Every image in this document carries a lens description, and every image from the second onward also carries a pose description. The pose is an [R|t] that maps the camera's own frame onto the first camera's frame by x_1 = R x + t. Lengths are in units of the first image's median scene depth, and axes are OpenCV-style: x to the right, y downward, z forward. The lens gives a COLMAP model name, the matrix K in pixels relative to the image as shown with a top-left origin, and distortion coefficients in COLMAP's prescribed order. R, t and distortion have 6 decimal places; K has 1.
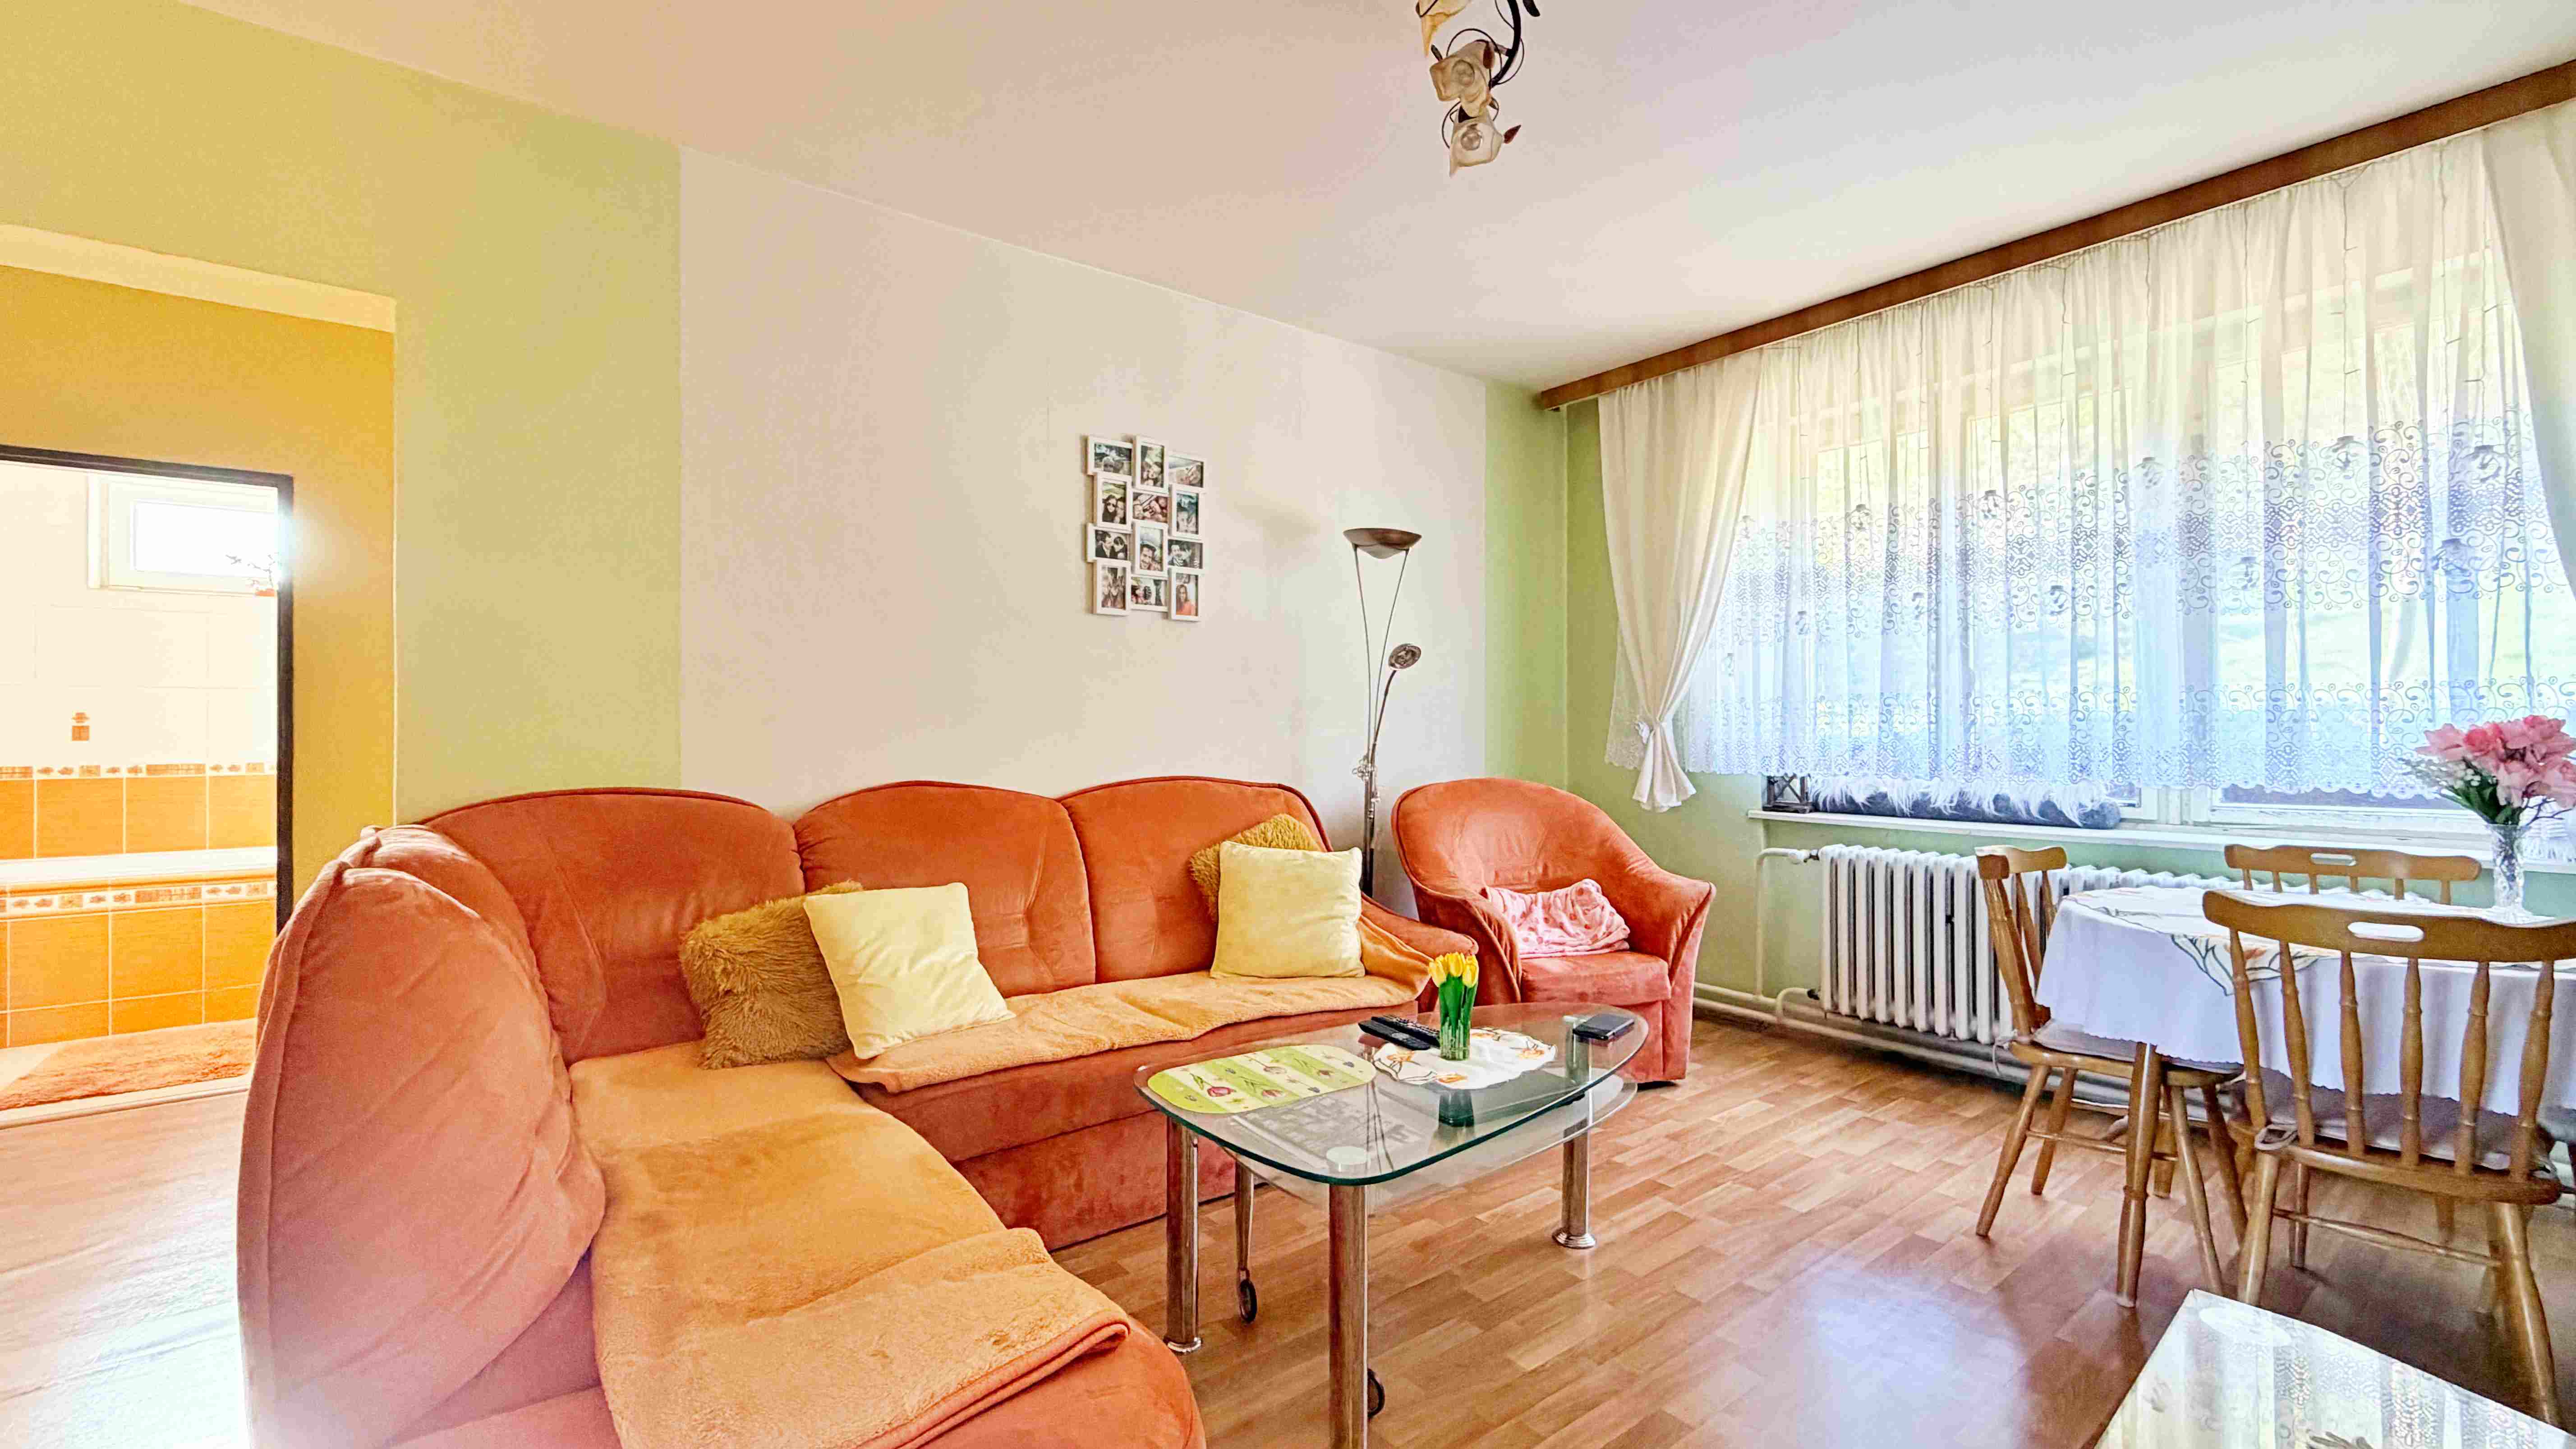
lens RADIAL K [[1052.1, 0, 1287.4], [0, 1052.1, 718.6], [0, 0, 1]] dist [0.008340, 0.000023]
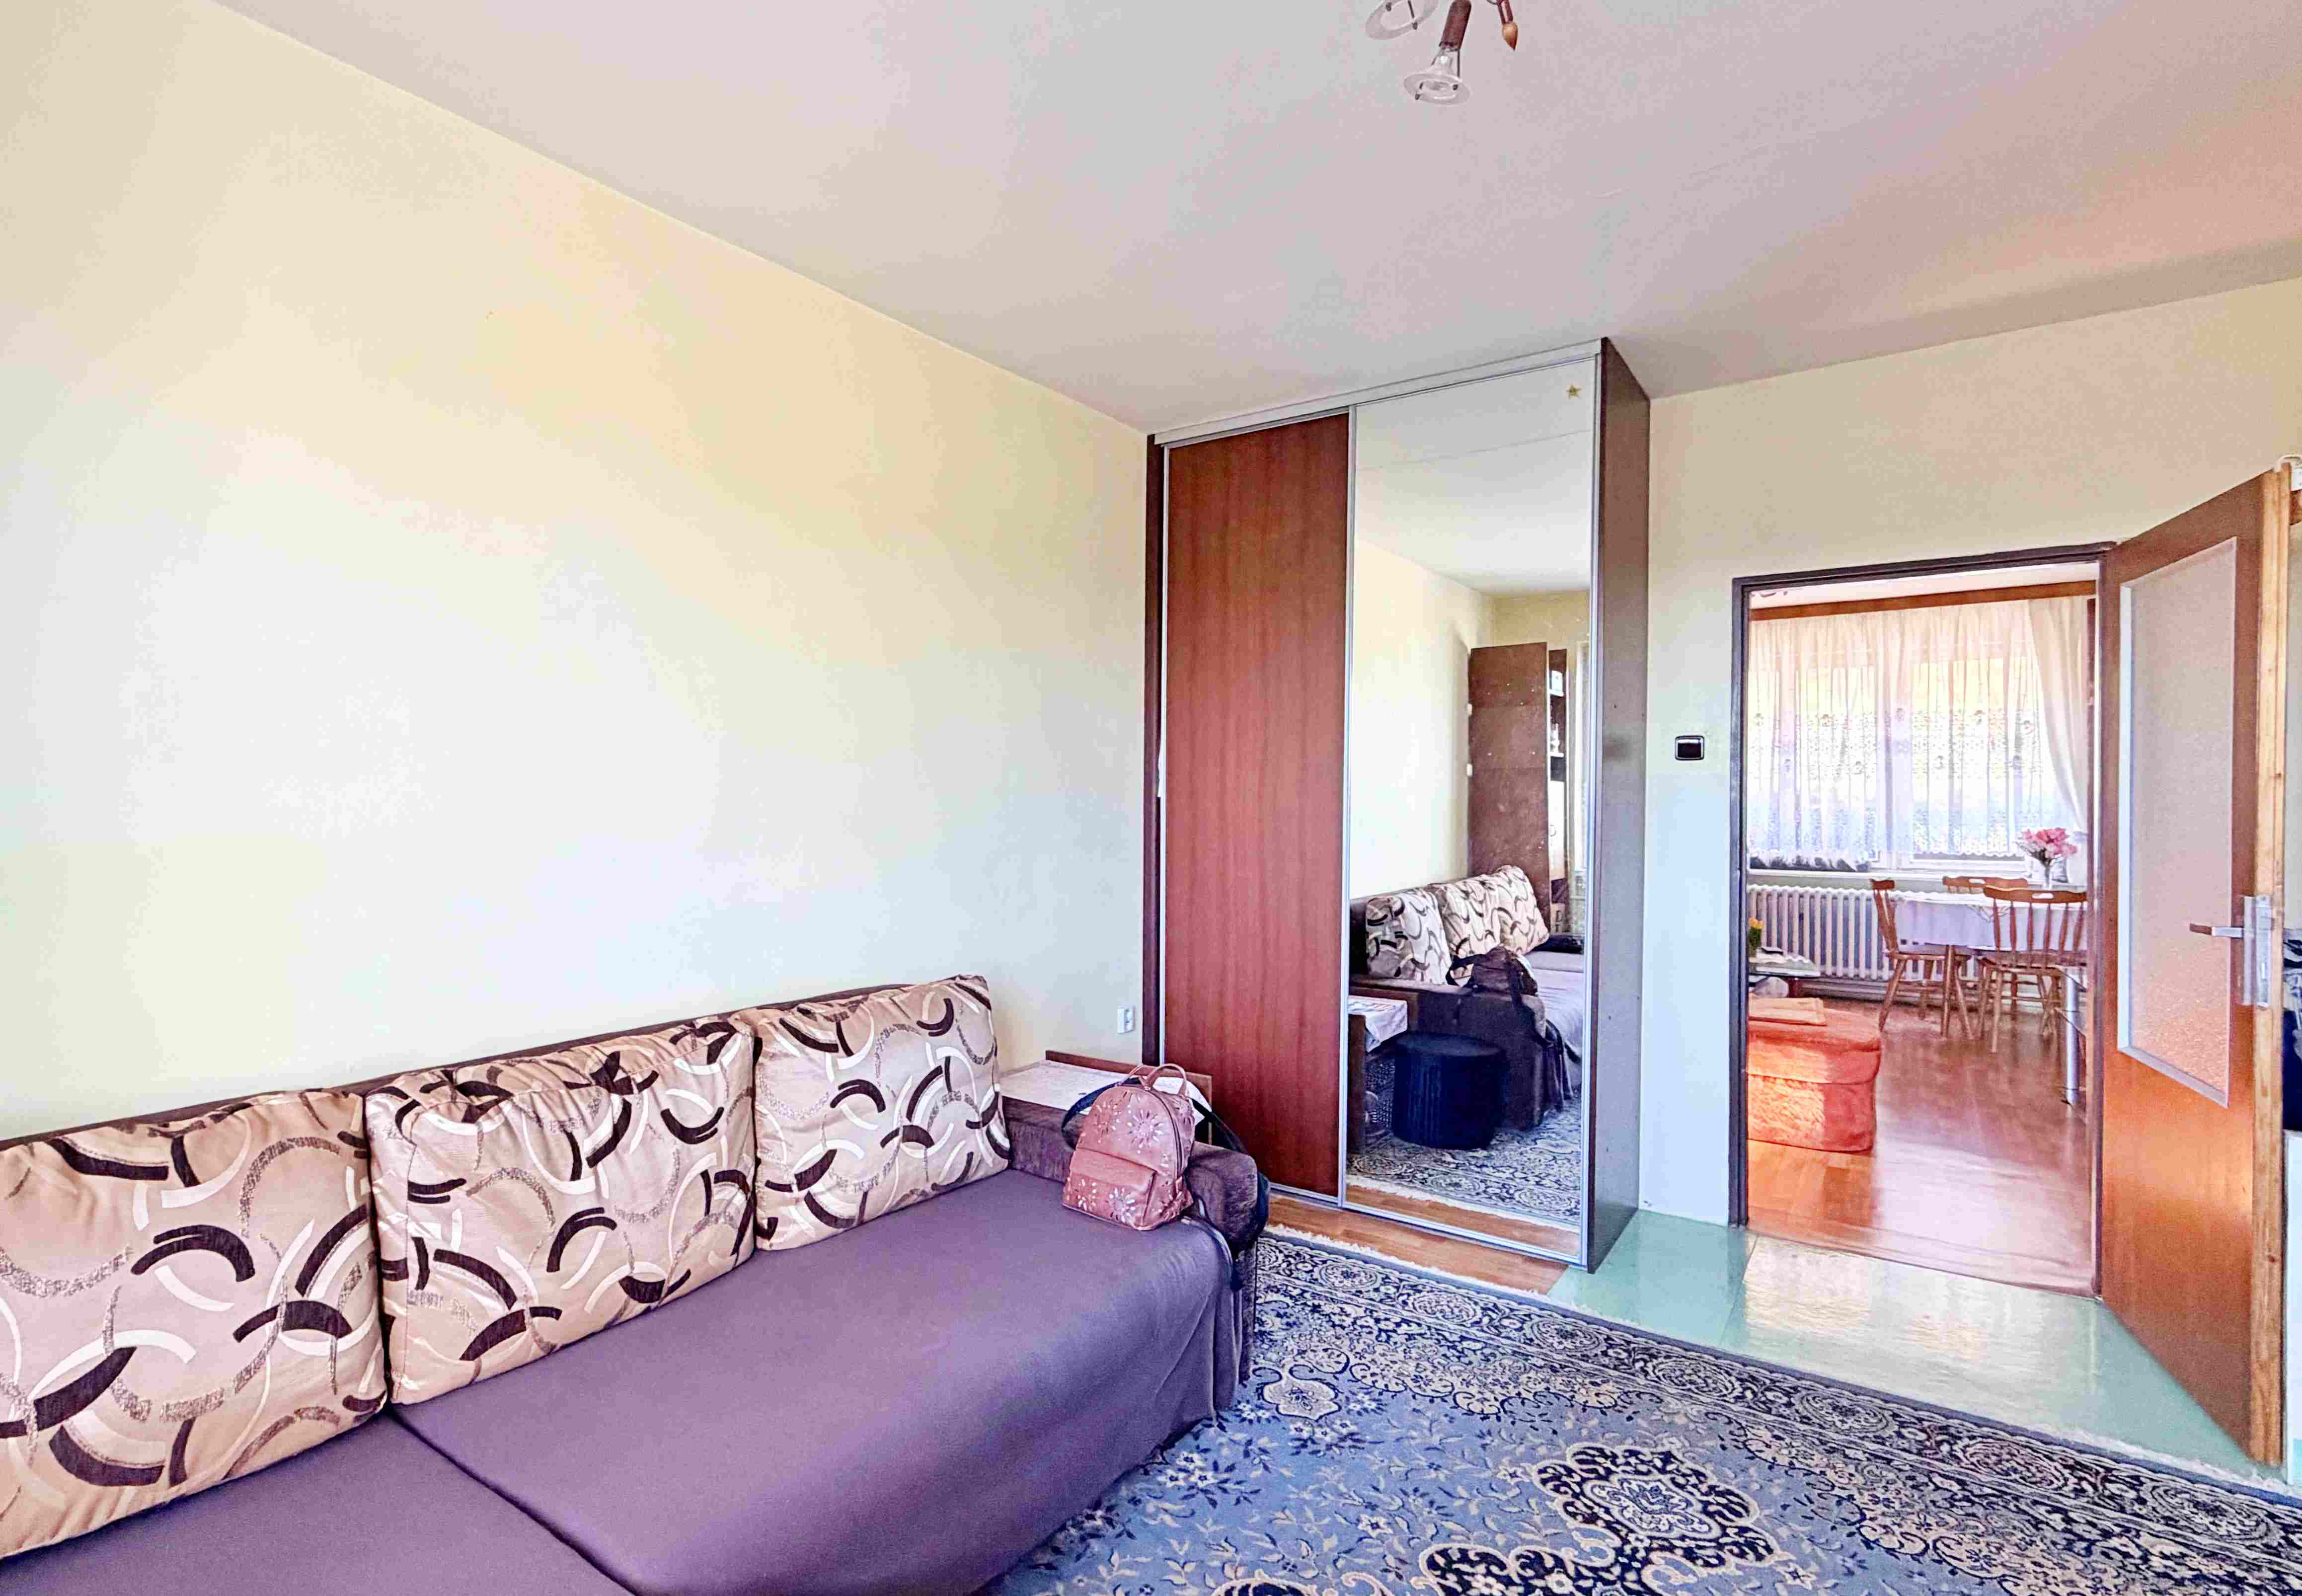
lens RADIAL K [[1122.8, 0, 1151.0], [0, 1122.8, 798.0], [0, 0, 1]] dist [0.061716, -0.000036]
pose [[0.945476, 0.007409, 0.325609, -1.330266], [-0.010009, 0.999930, 0.006310, -0.046398], [-0.325539, -0.009225, 0.945484, -0.723126]]
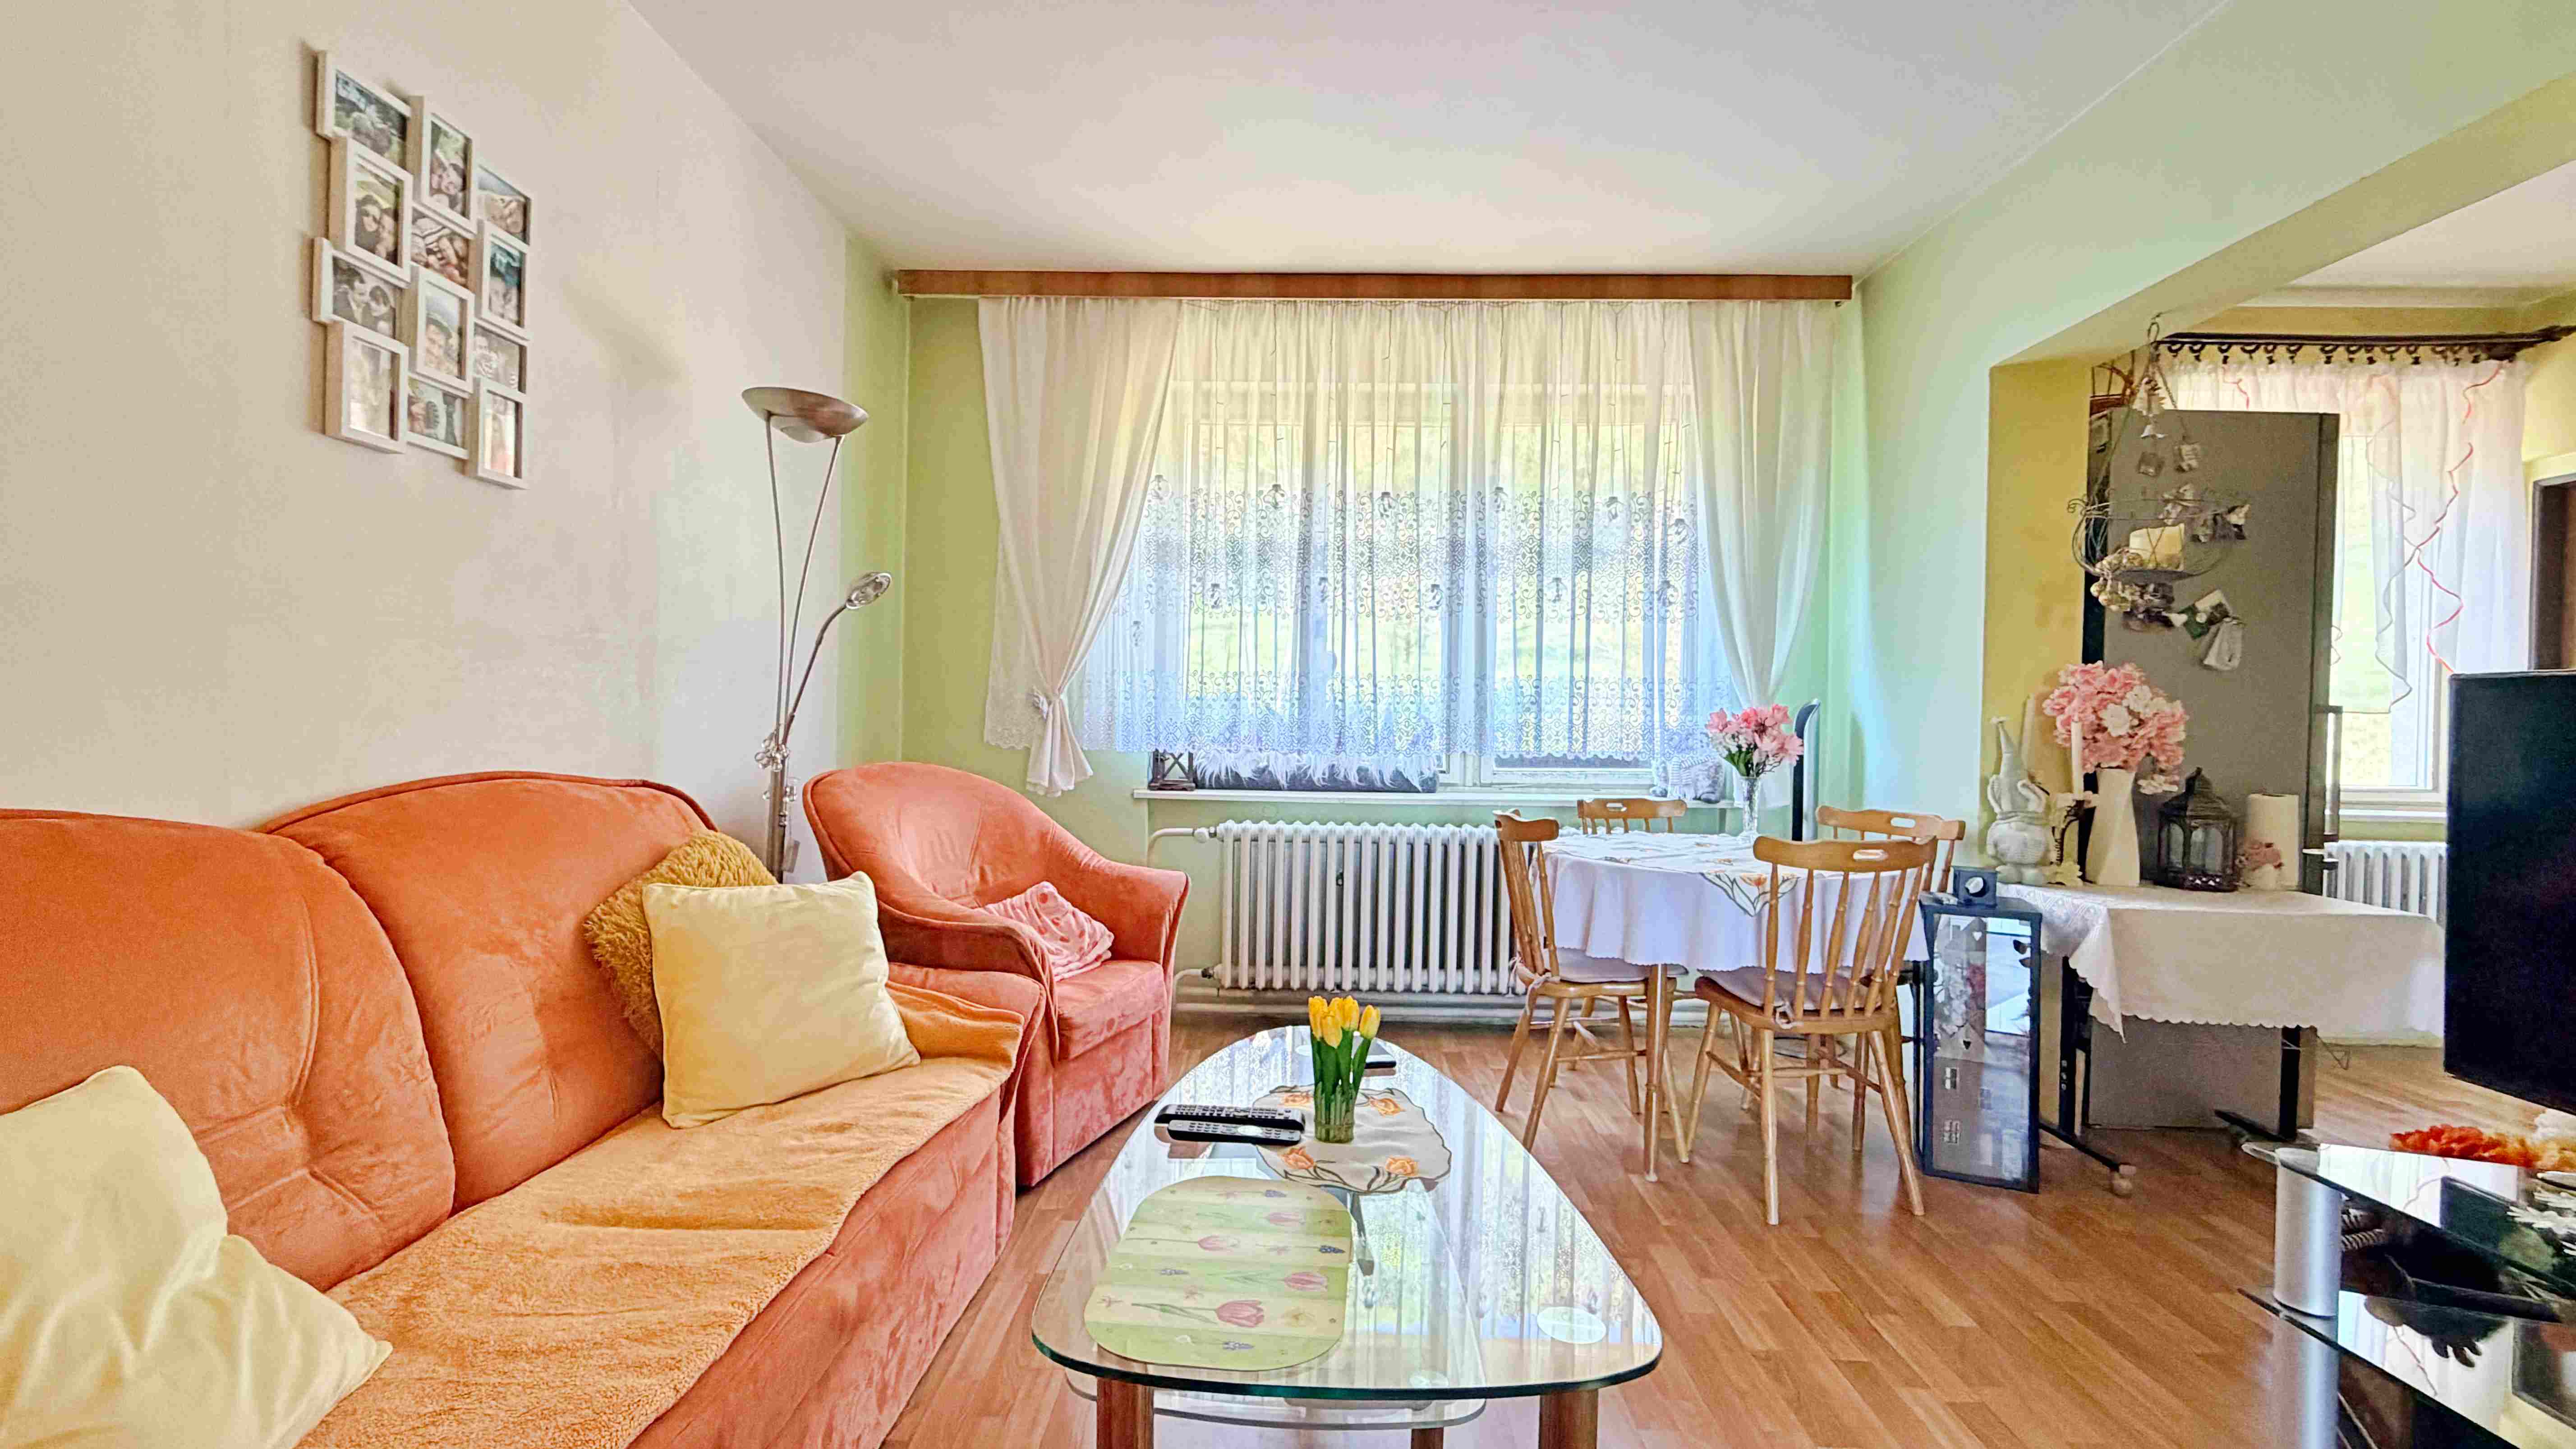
lens RADIAL K [[1098.4, 0, 1271.2], [0, 1098.4, 724.5], [0, 0, 1]] dist [-0.000080, -0.000077]
pose [[0.629784, 0.003310, 0.776763, -0.294172], [-0.024511, 0.999578, 0.015614, 0.012142], [-0.776383, -0.028873, 0.629600, 0.348874]]
